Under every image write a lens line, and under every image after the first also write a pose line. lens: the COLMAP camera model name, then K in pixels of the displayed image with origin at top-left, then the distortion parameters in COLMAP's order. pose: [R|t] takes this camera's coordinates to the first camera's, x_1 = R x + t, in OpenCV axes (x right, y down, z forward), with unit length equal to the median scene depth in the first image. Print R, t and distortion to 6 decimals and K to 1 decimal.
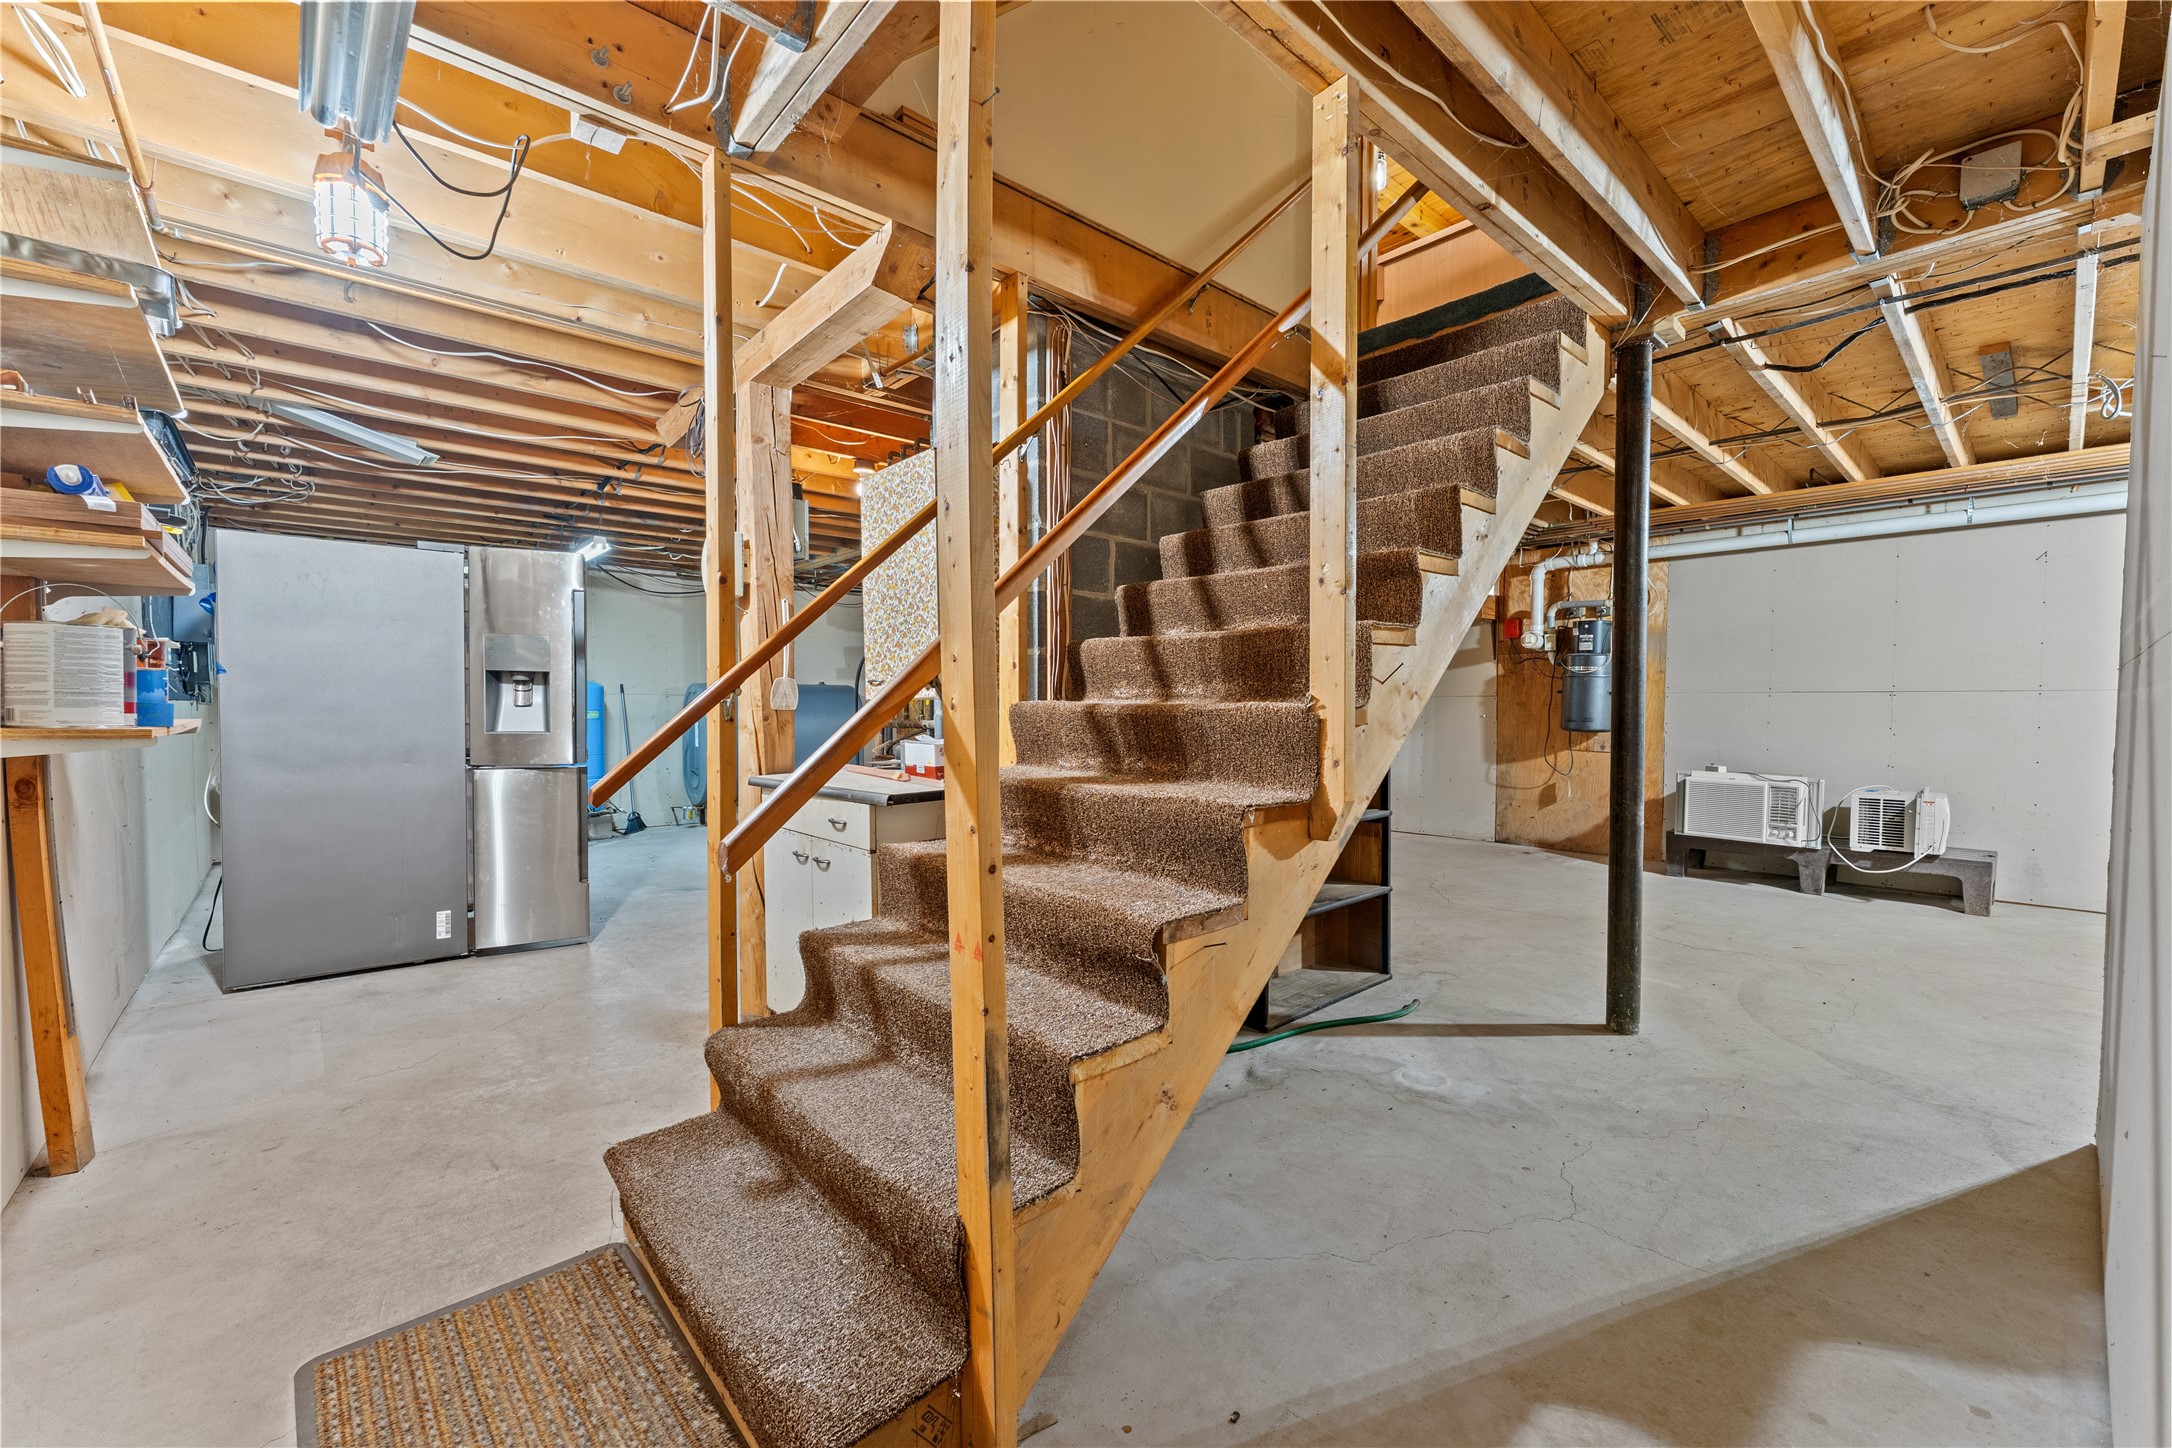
lens RADIAL K [[881.4, 0, 1088.1], [0, 881.4, 732.6], [0, 0, 1]] dist [0.001564, -0.000245]
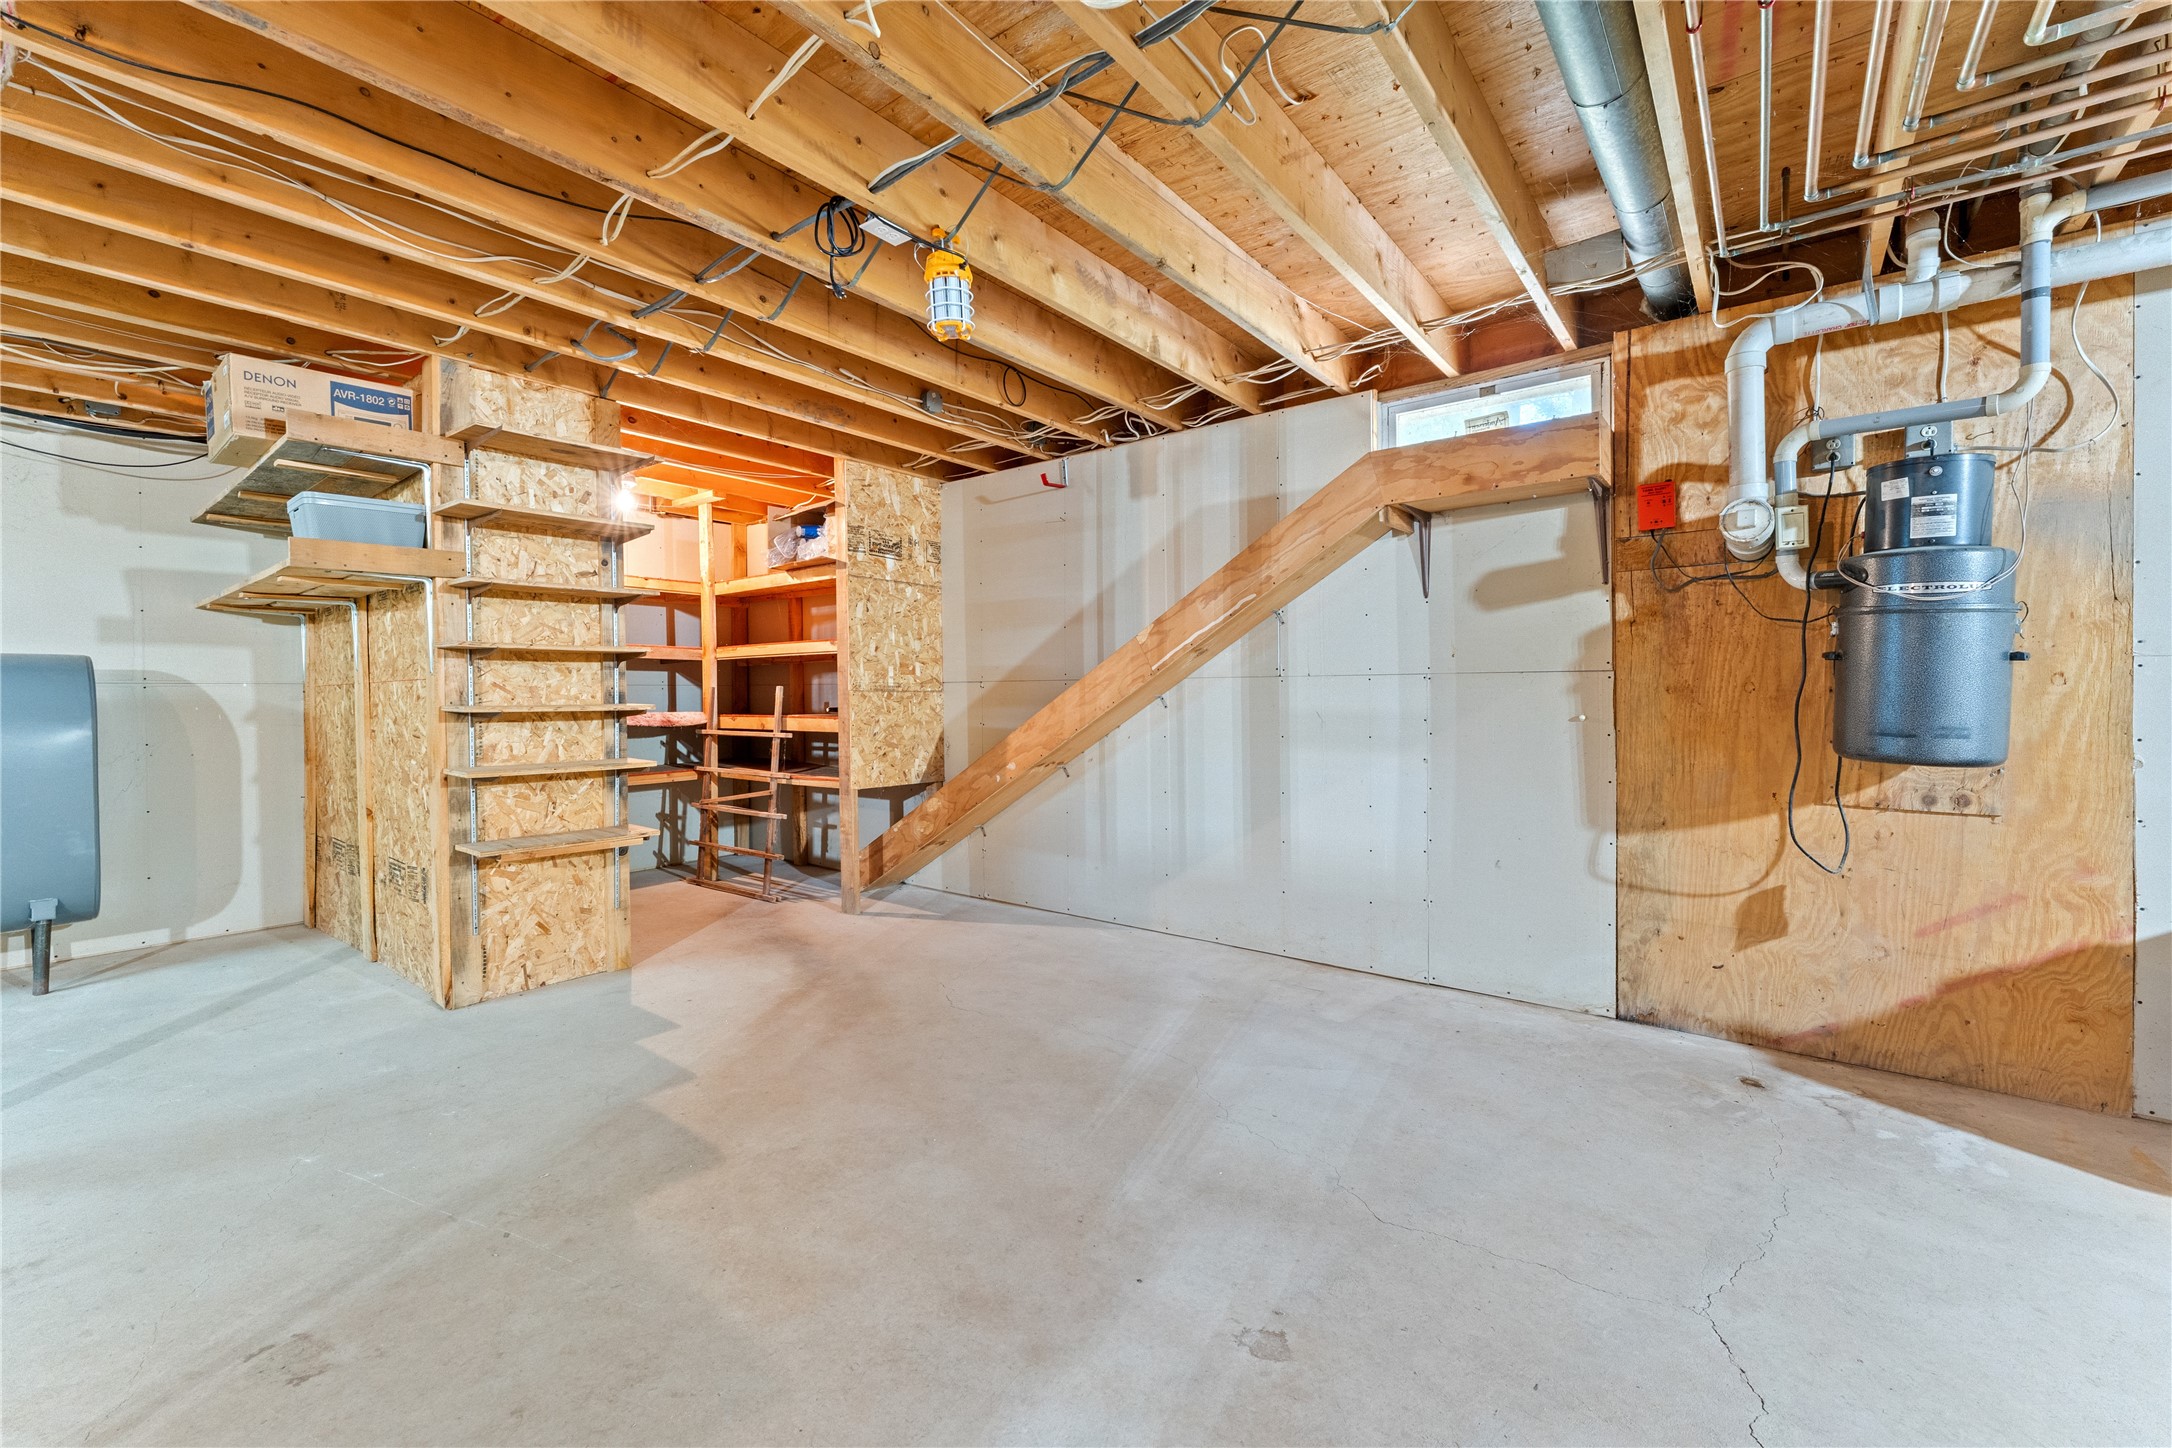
lens RADIAL K [[881.4, 0, 1082.2], [0, 881.4, 713.2], [0, 0, 1]] dist [0.001564, -0.000245]
pose [[0.984912, -0.011824, 0.172650, 0.146187], [0.014096, 0.999829, -0.011942, -0.020274], [-0.172480, 0.014195, 0.984911, 0.648611]]
